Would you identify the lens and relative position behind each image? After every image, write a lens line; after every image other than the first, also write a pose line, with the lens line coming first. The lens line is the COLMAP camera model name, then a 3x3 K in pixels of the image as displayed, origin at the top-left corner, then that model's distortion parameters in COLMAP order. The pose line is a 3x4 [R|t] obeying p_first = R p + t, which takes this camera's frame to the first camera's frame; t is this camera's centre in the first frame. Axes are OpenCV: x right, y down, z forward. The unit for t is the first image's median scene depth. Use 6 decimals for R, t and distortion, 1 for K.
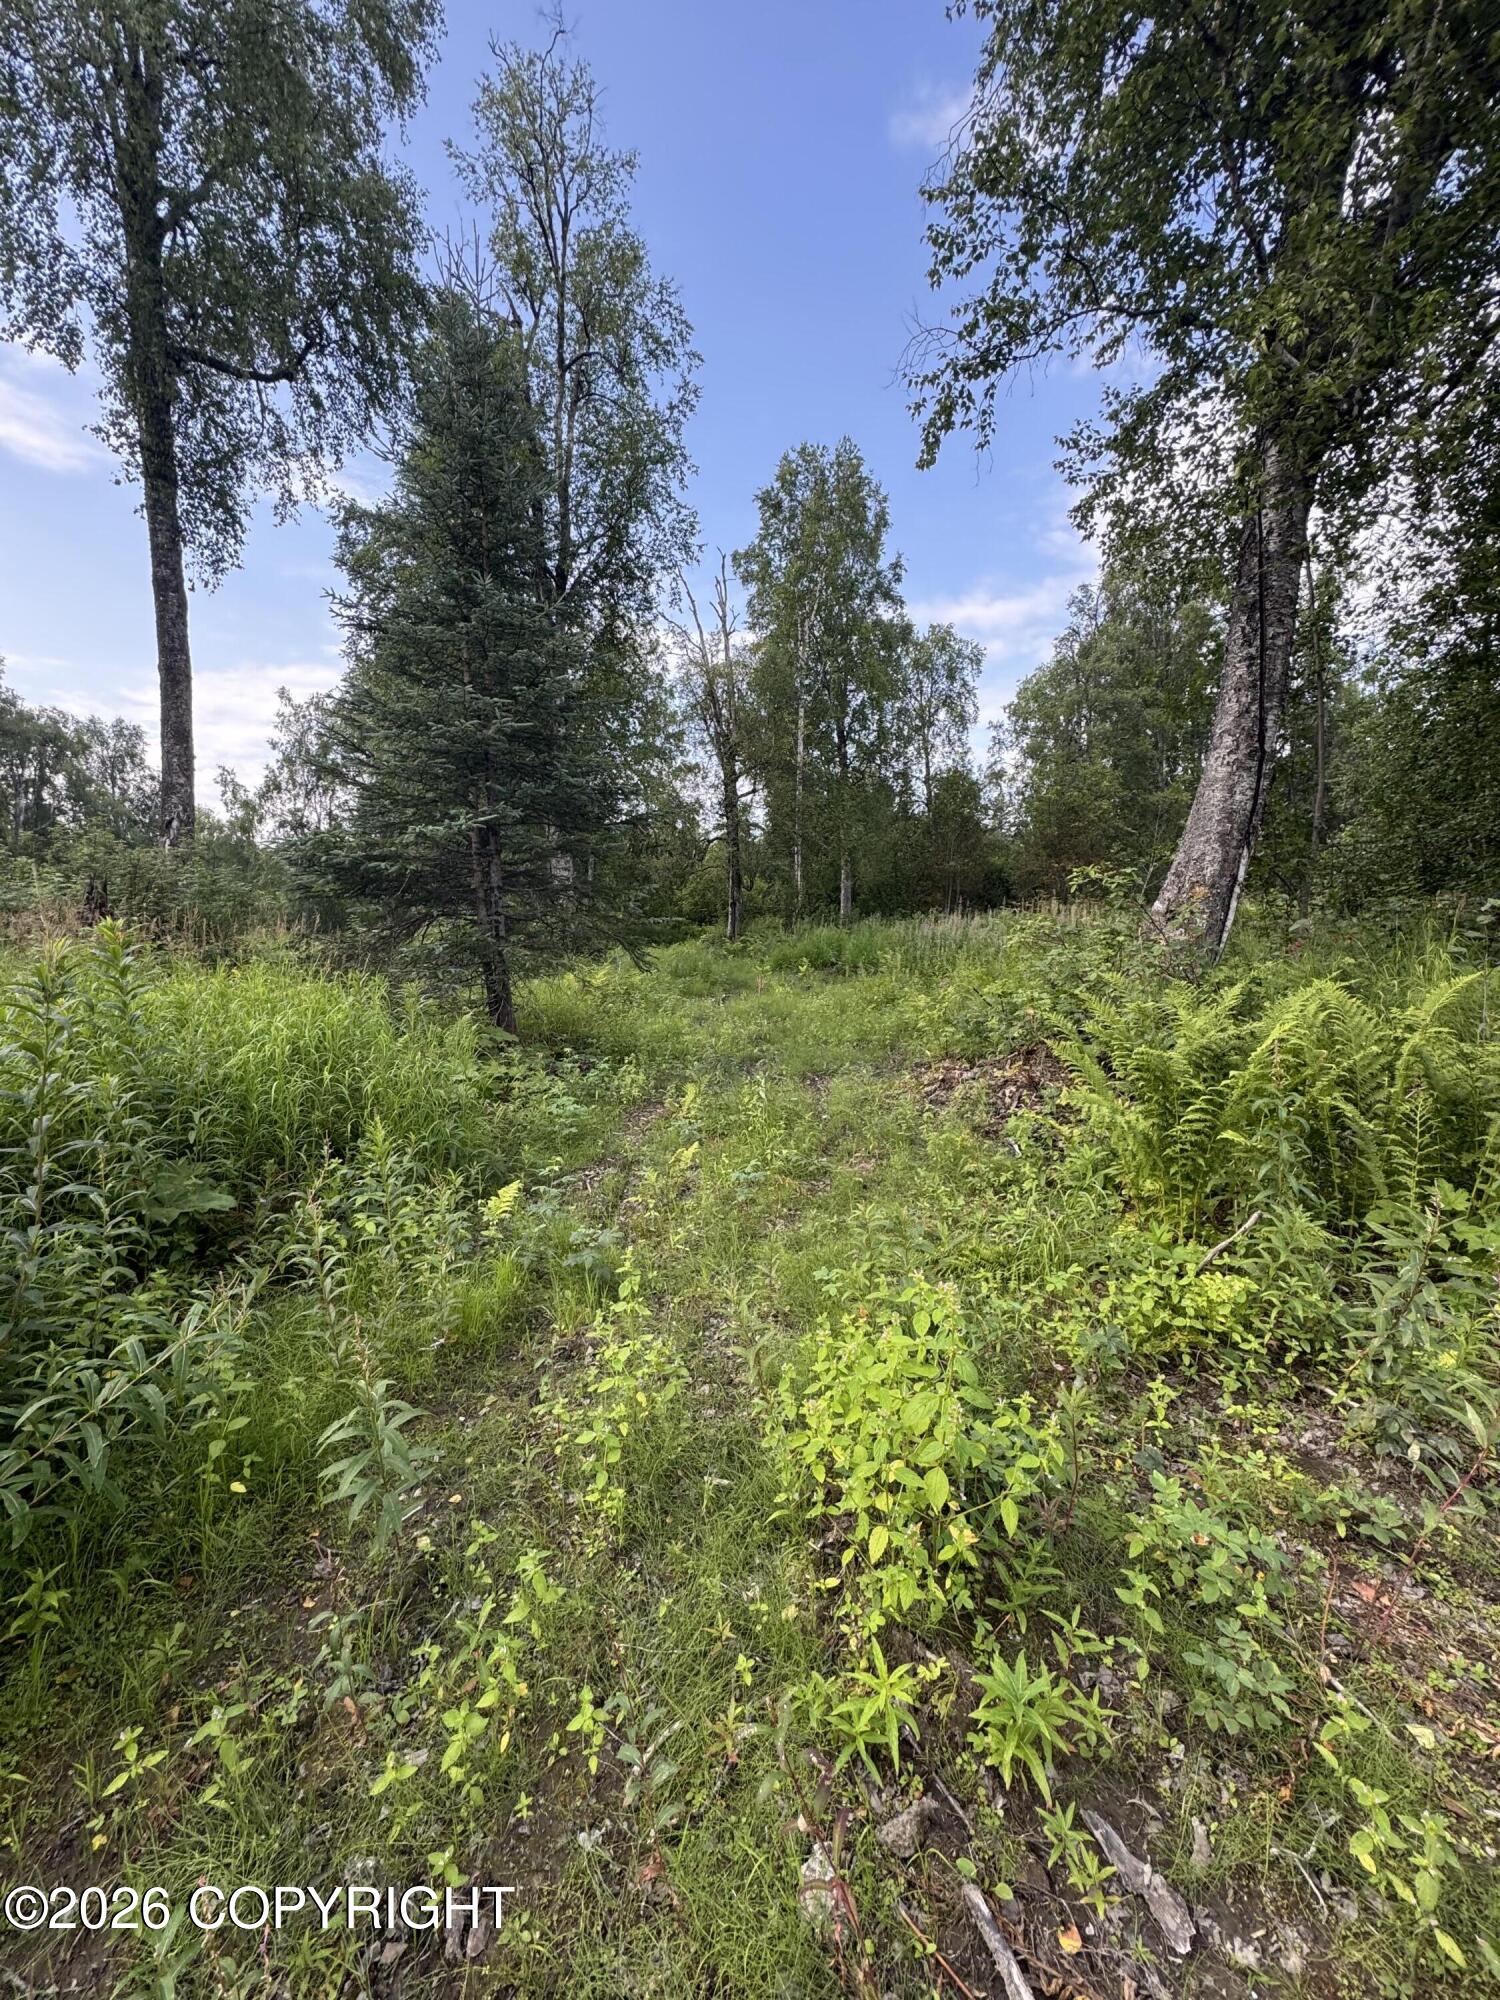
lens RADIAL K [[794.5, 0, 751.4], [0, 794.5, 995.6], [0, 0, 1]] dist [-0.003286, 0.000694]
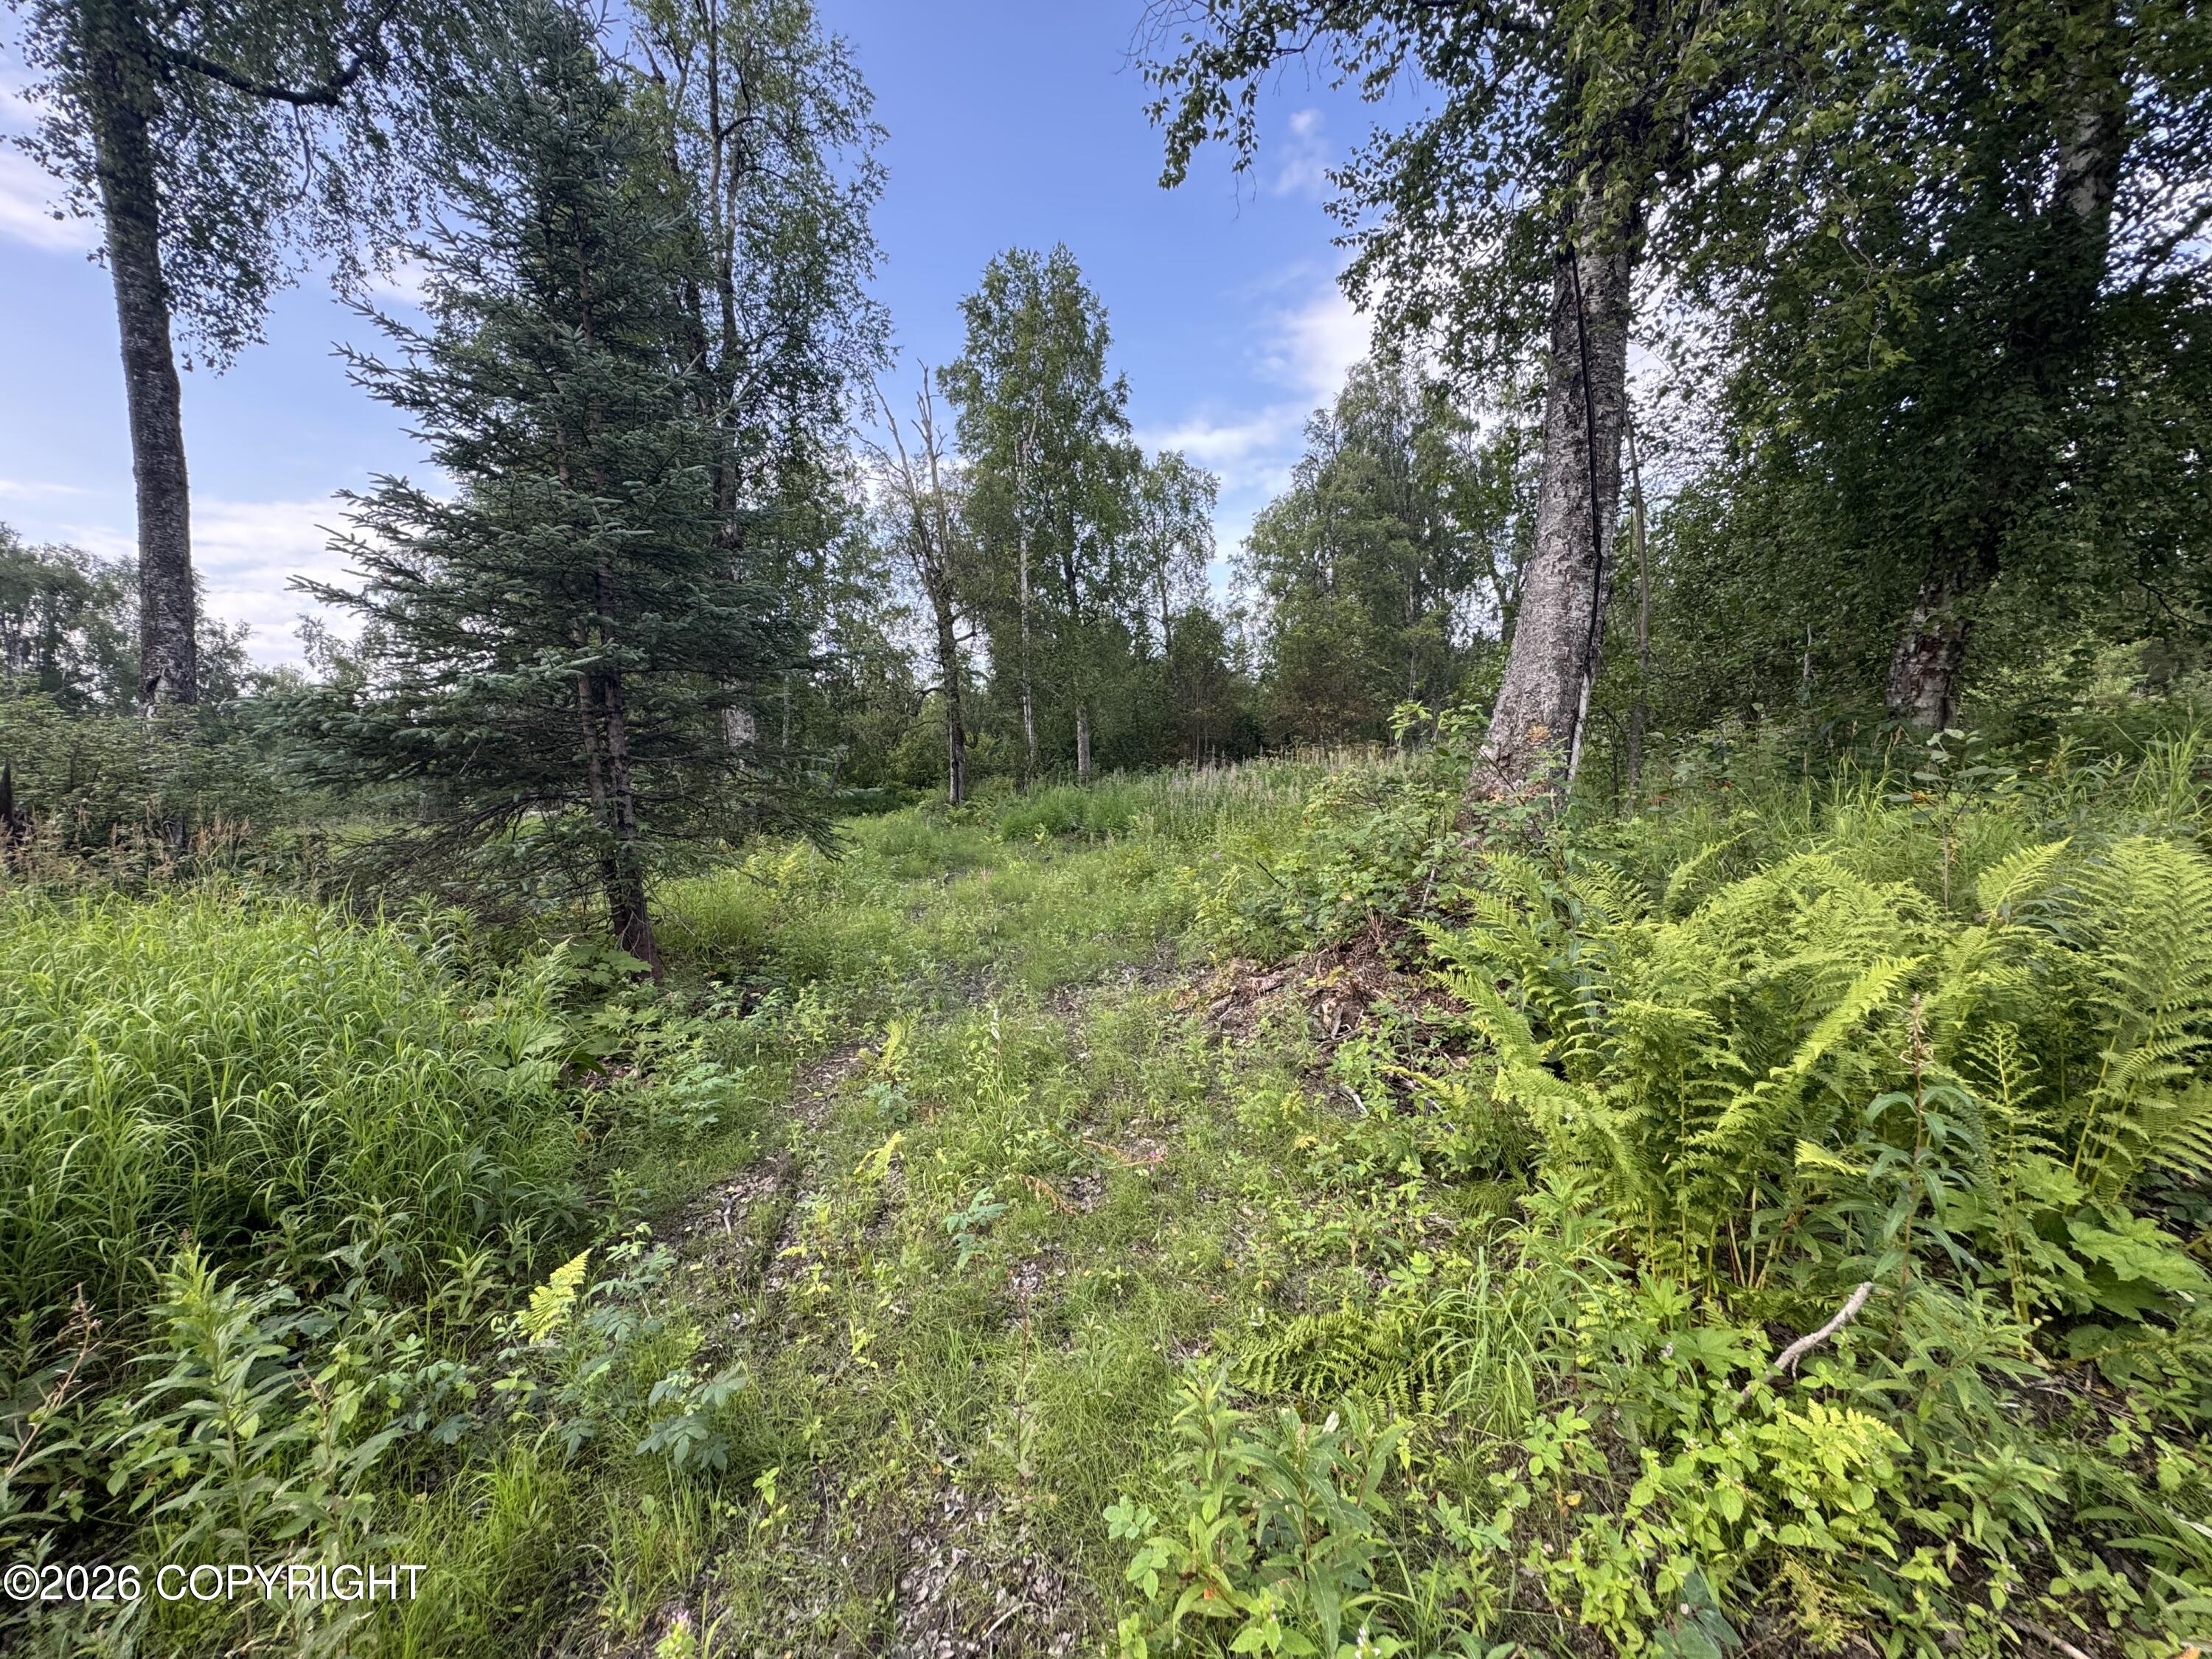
lens RADIAL K [[878.7, 0, 1100.9], [0, 878.7, 828.7], [0, 0, 1]] dist [-0.003286, 0.000694]
pose [[0.989765, -0.046702, 0.134851, 0.001695], [0.051630, 0.998112, -0.033279, -0.004902], [-0.133042, 0.039901, 0.990307, 0.033707]]
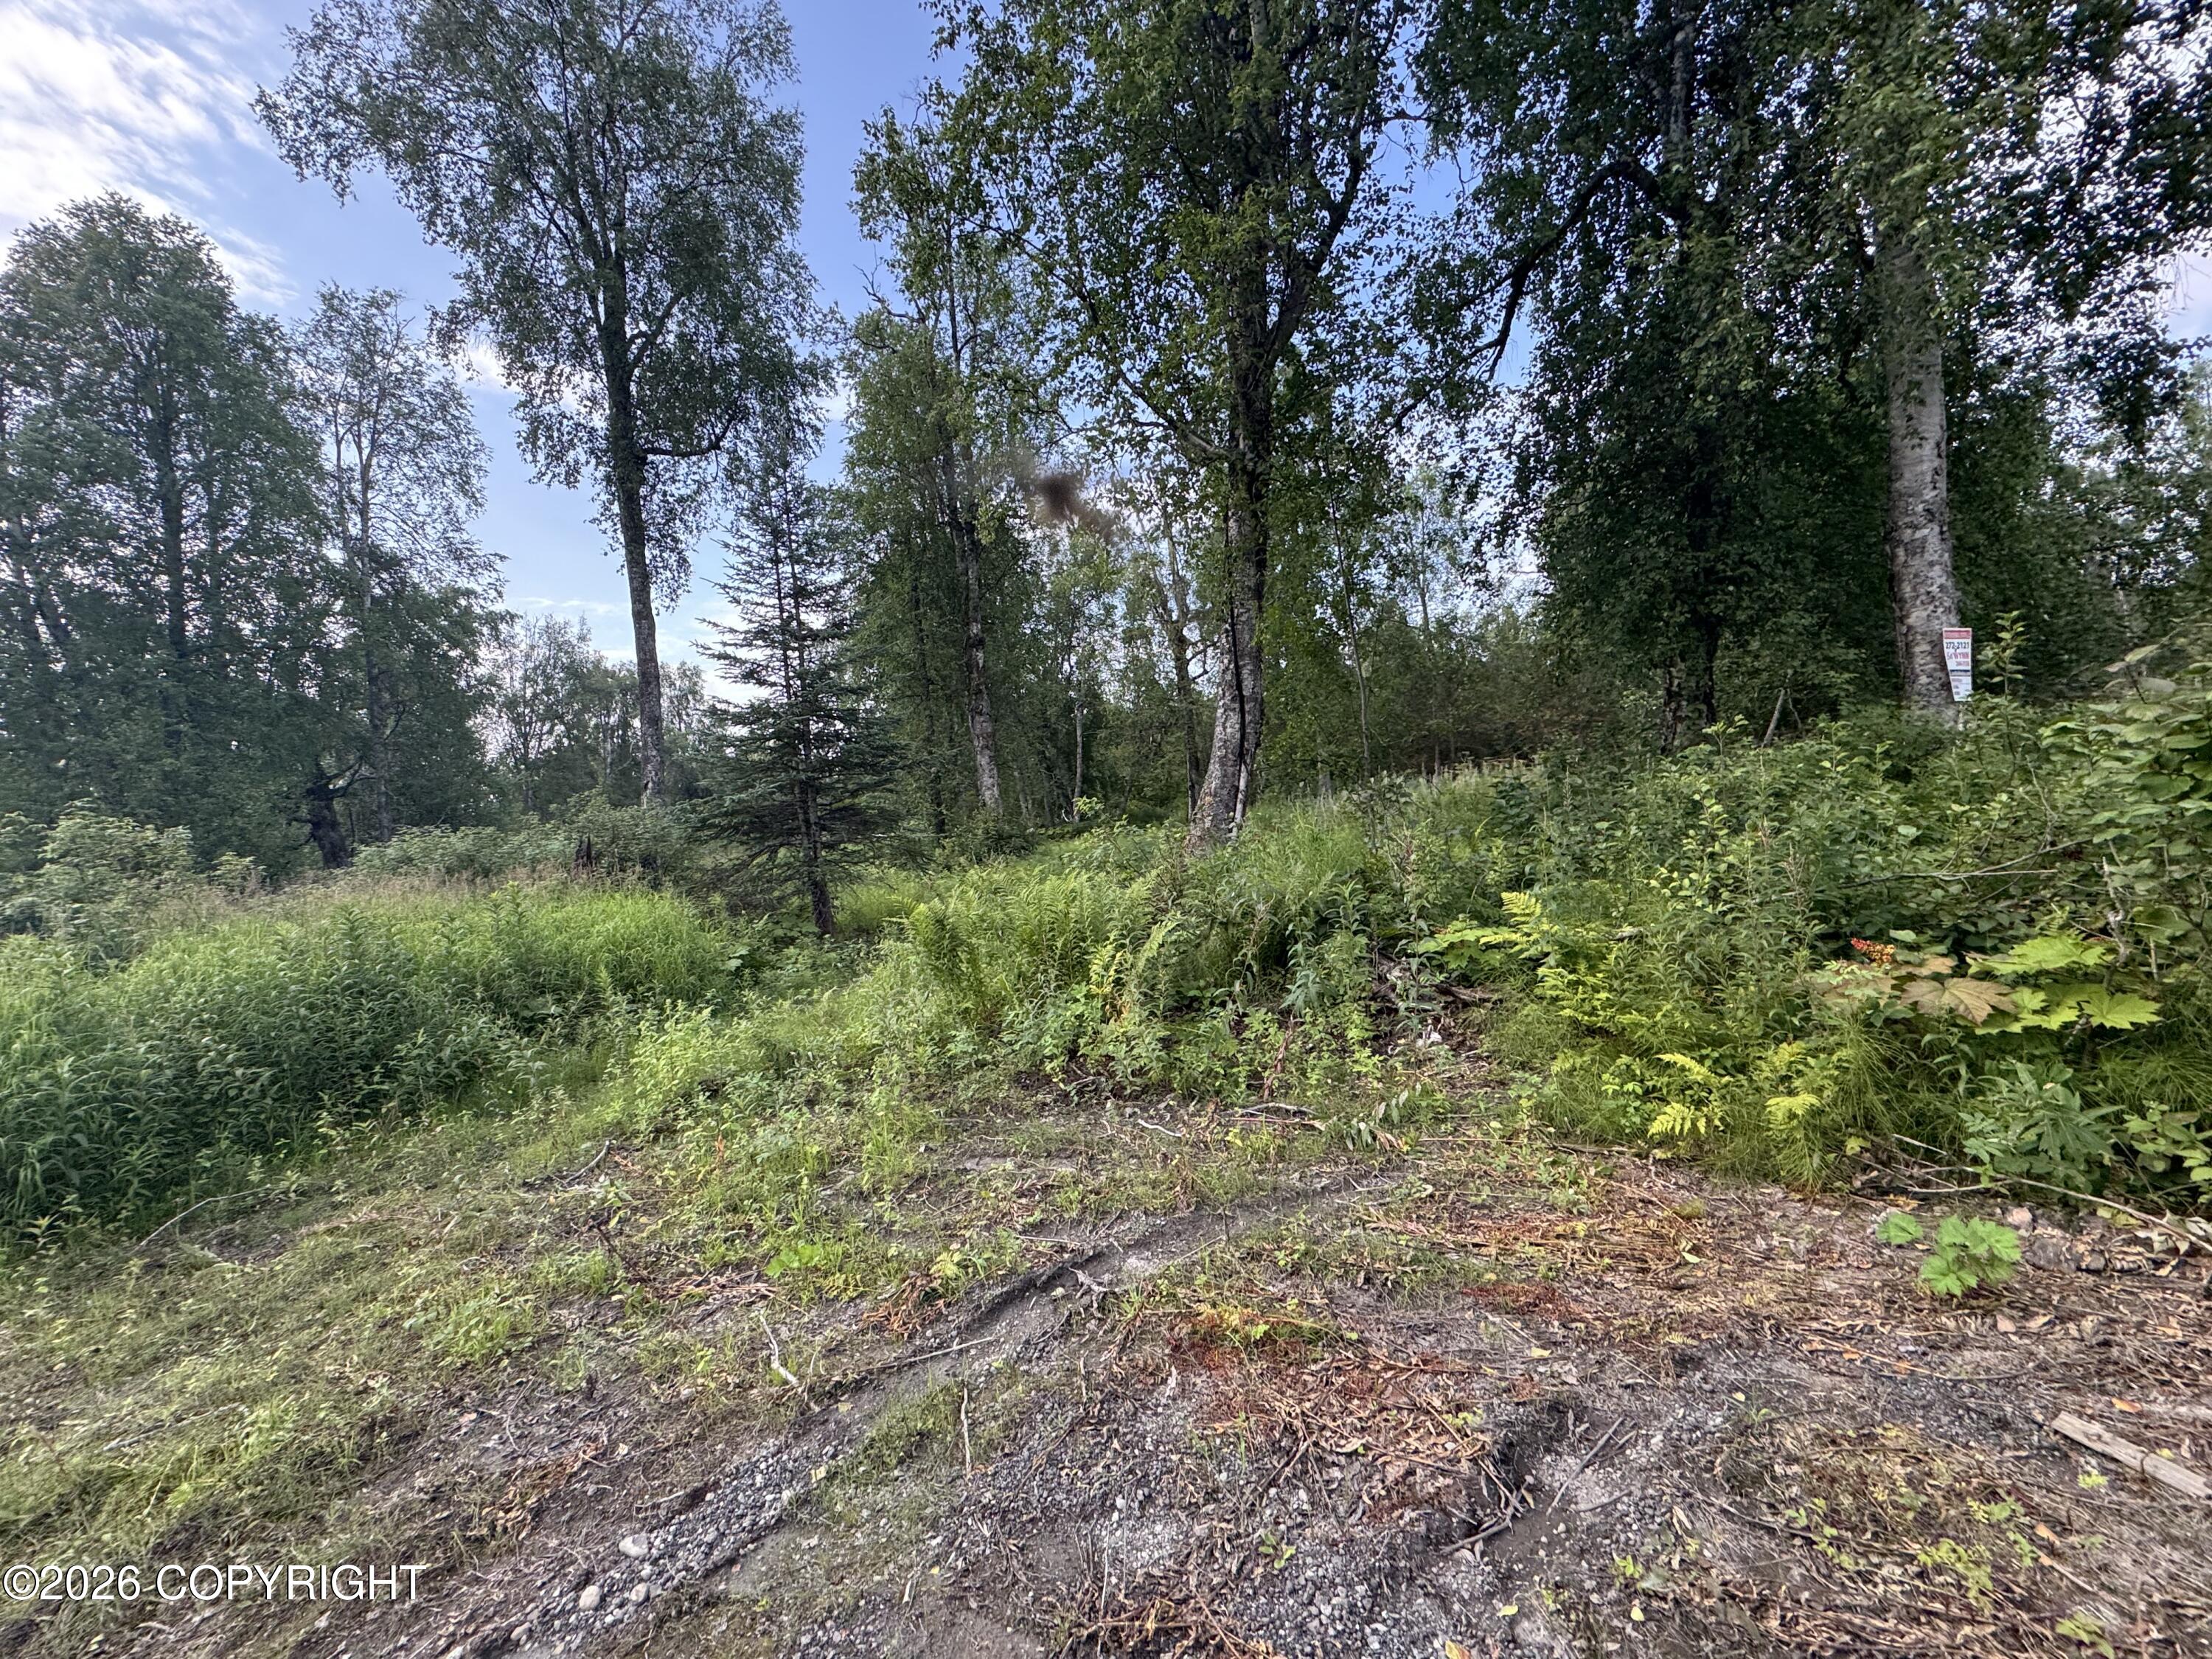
lens RADIAL K [[878.7, 0, 1102.5], [0, 878.7, 829.4], [0, 0, 1]] dist [-0.003286, 0.000694]
pose [[0.967076, -0.073403, -0.243671, 0.132466], [0.059704, 0.996217, -0.063146, 0.001012], [0.247385, 0.046519, 0.967800, -0.091994]]
